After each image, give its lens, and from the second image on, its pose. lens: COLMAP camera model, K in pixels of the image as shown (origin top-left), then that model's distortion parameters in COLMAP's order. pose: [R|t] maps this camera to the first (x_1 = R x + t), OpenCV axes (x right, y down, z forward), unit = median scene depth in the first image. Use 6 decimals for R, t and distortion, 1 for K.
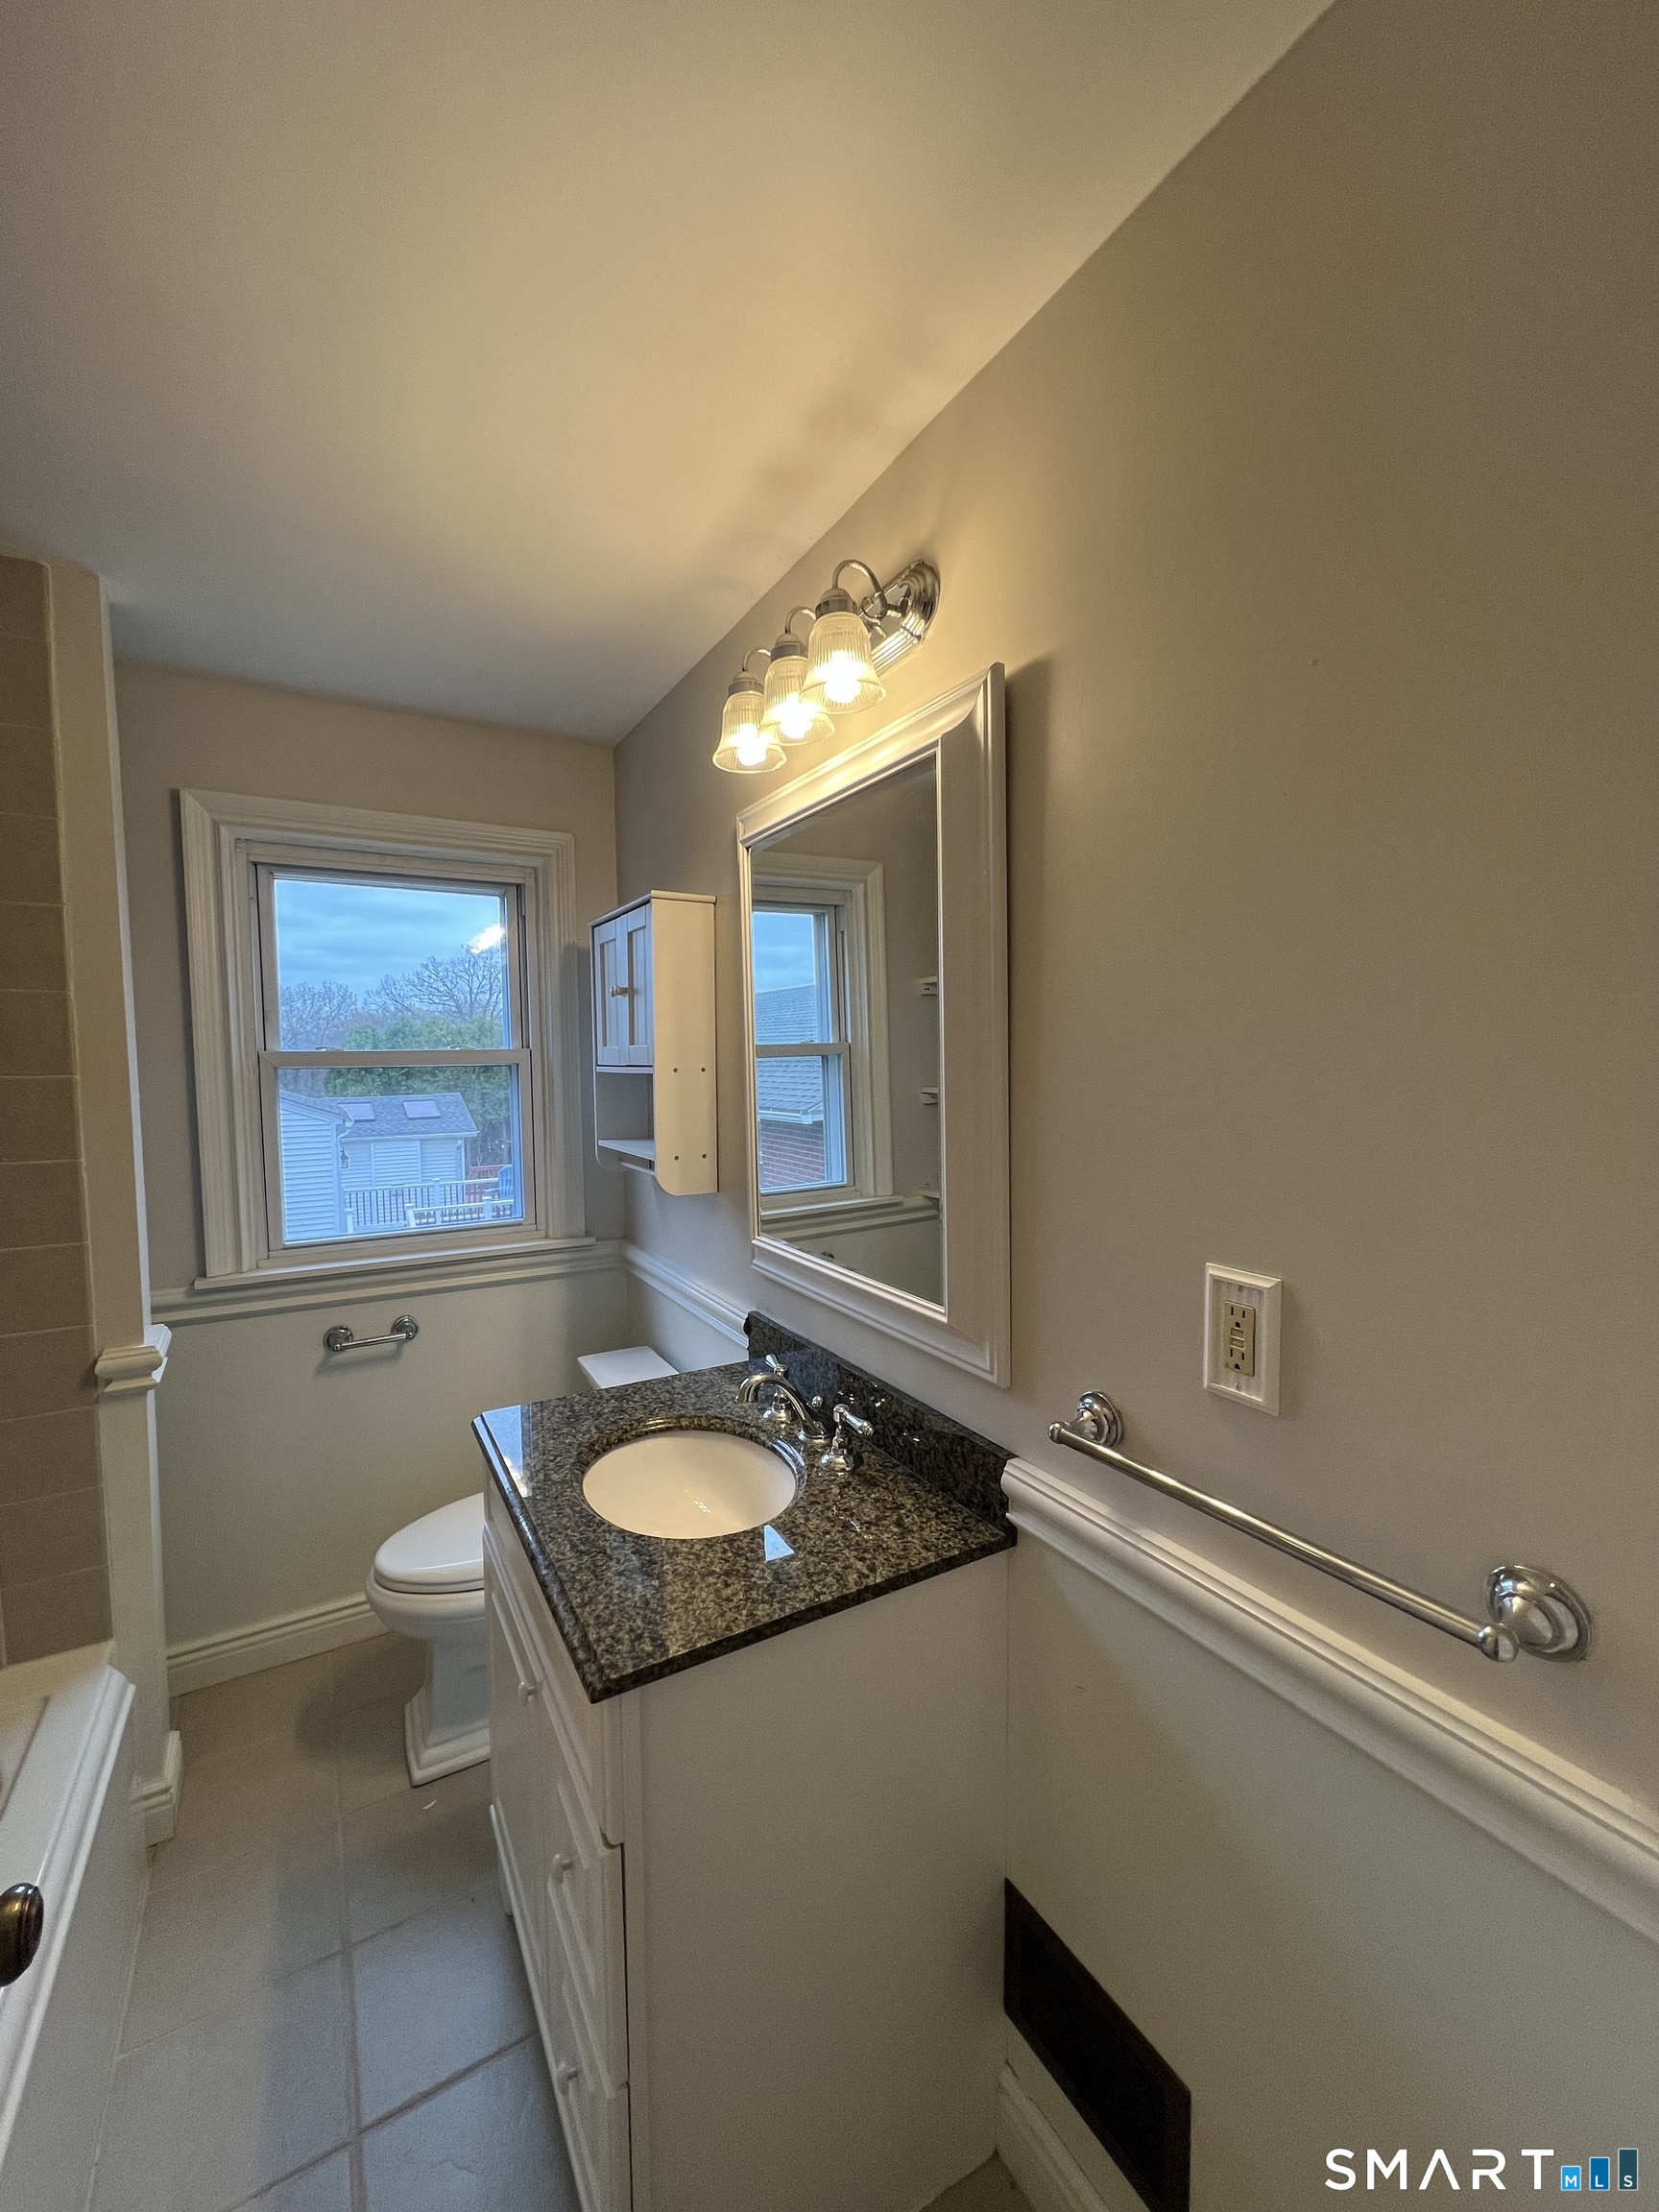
lens RADIAL K [[891.8, 0, 833.7], [0, 891.8, 1103.7], [0, 0, 1]] dist [-0.000869, -0.000103]
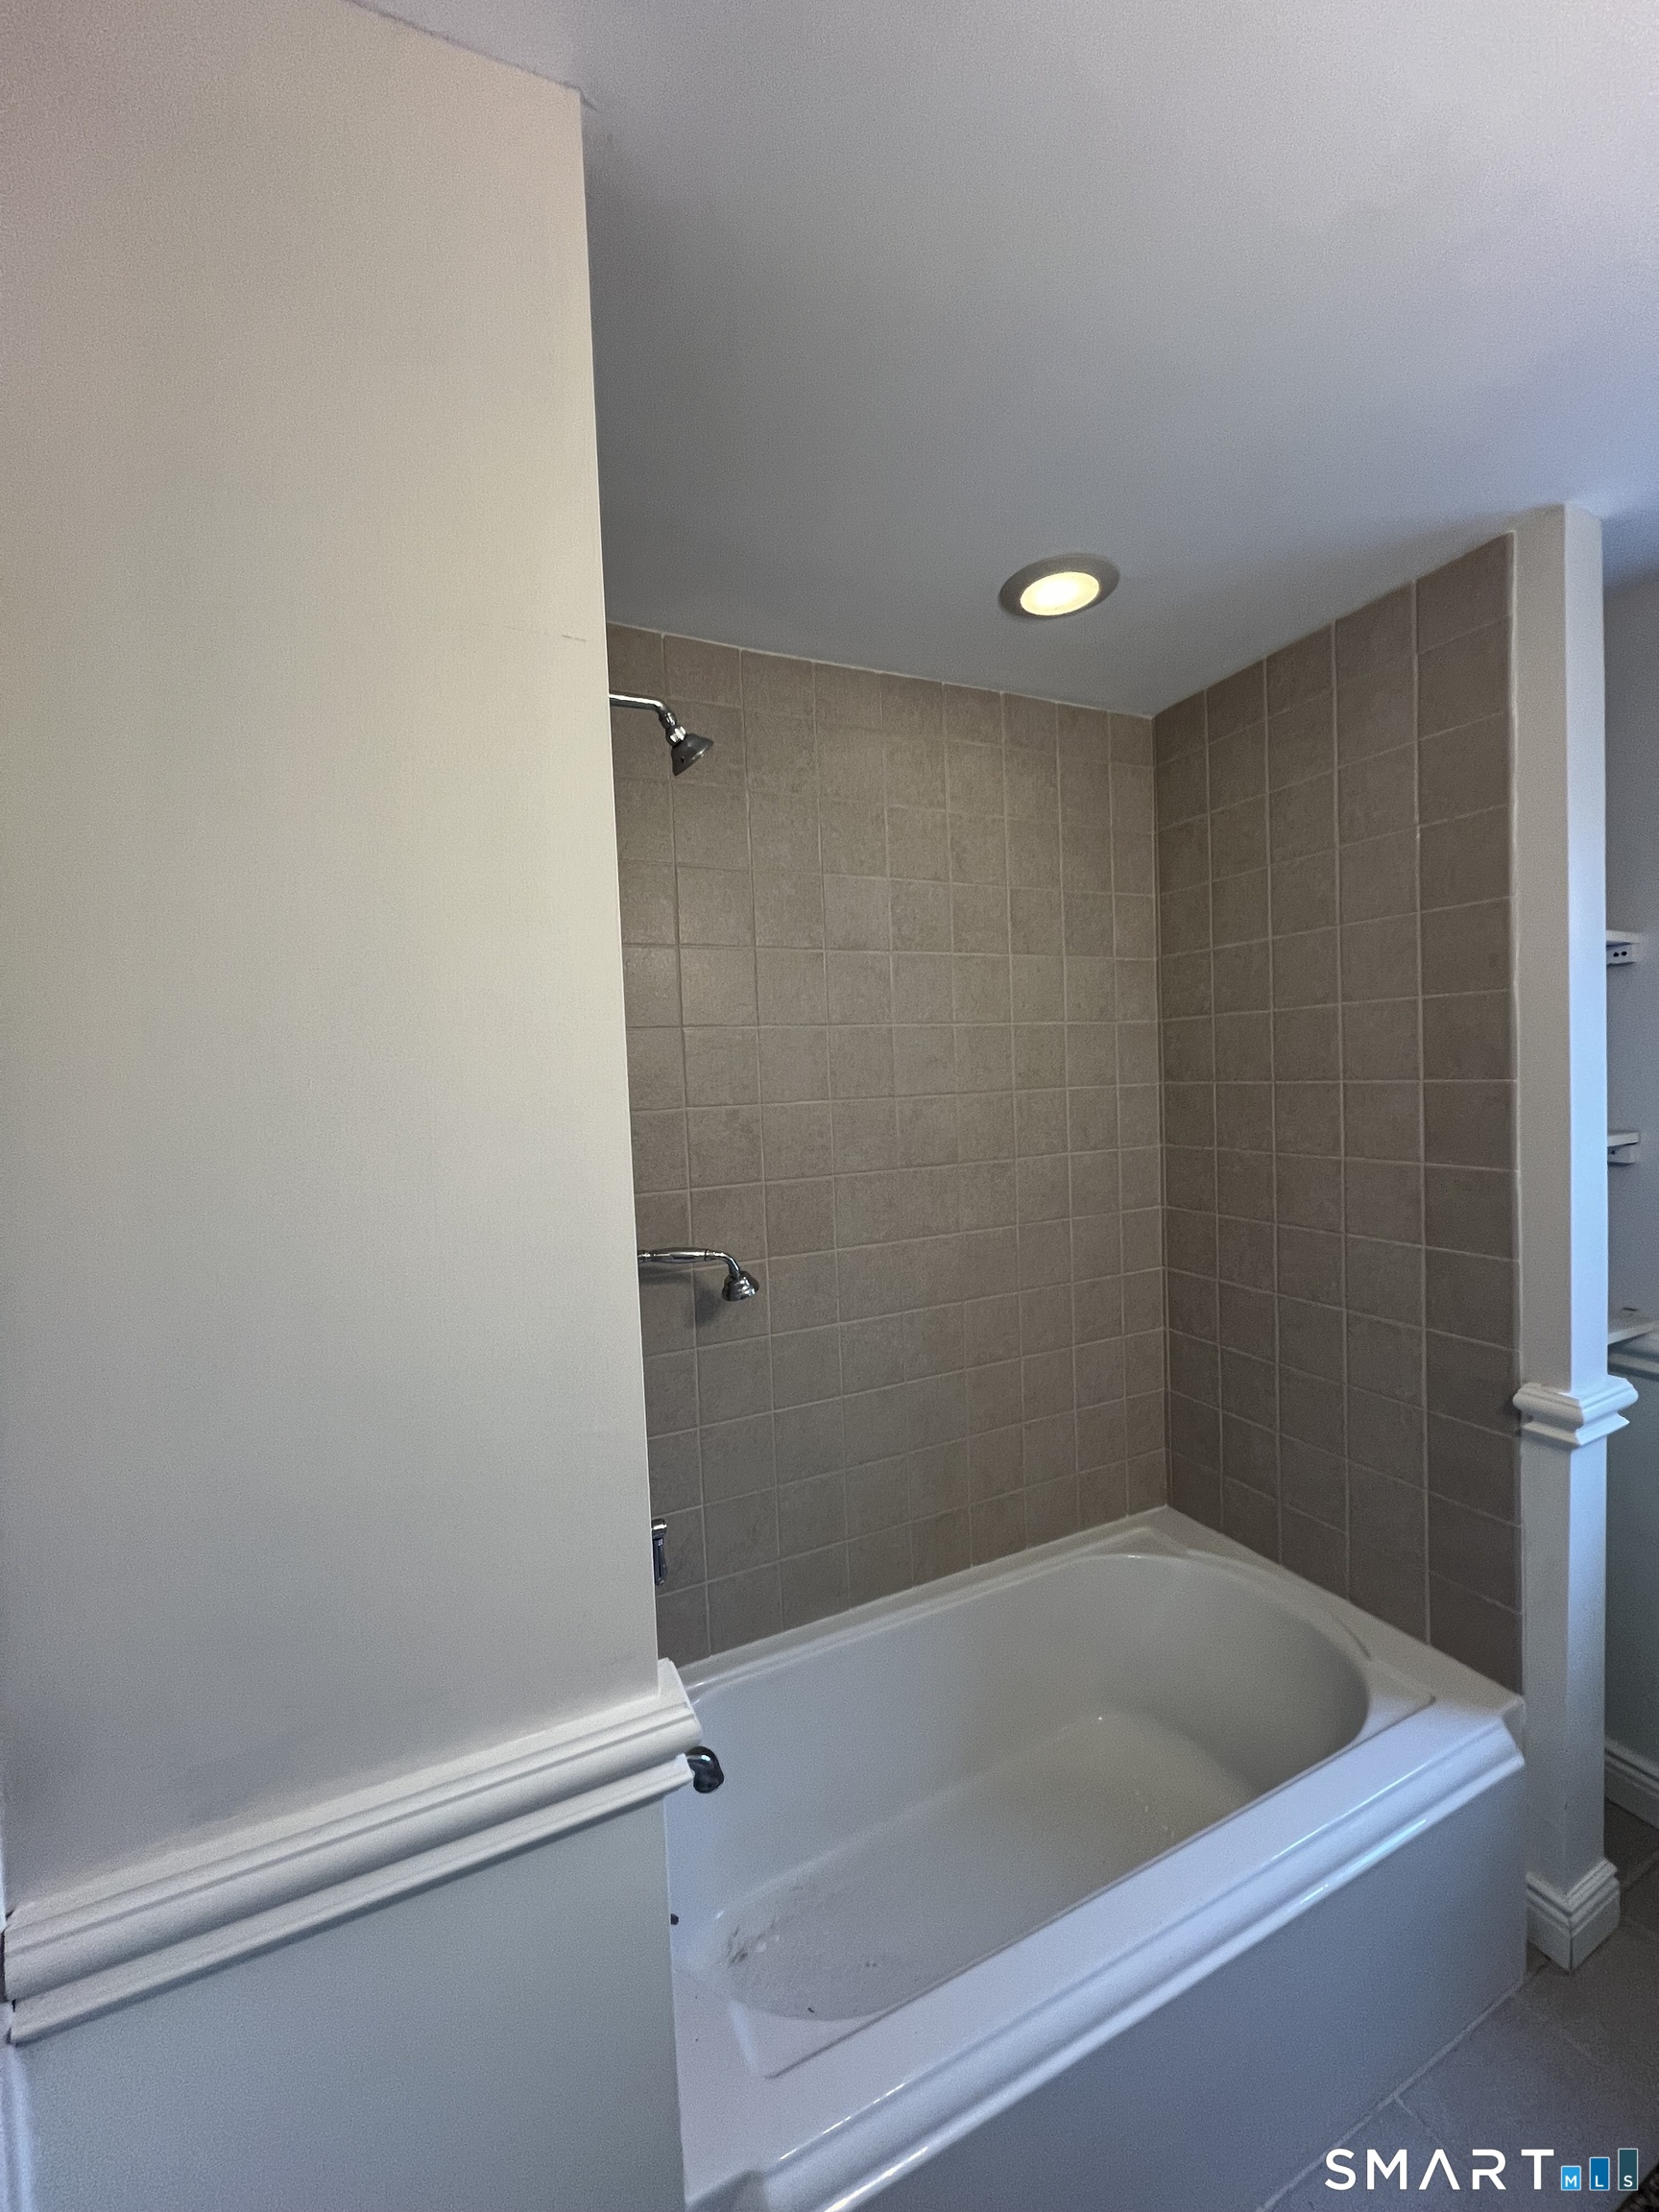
lens RADIAL K [[882.5, 0, 832.8], [0, 882.5, 1109.9], [0, 0, 1]] dist [0.001677, 0.000349]
pose [[-0.074551, 0.059768, -0.995425, 0.114958], [-0.018408, 0.997950, 0.061298, -0.043500], [0.997047, 0.022893, -0.073298, 0.358228]]
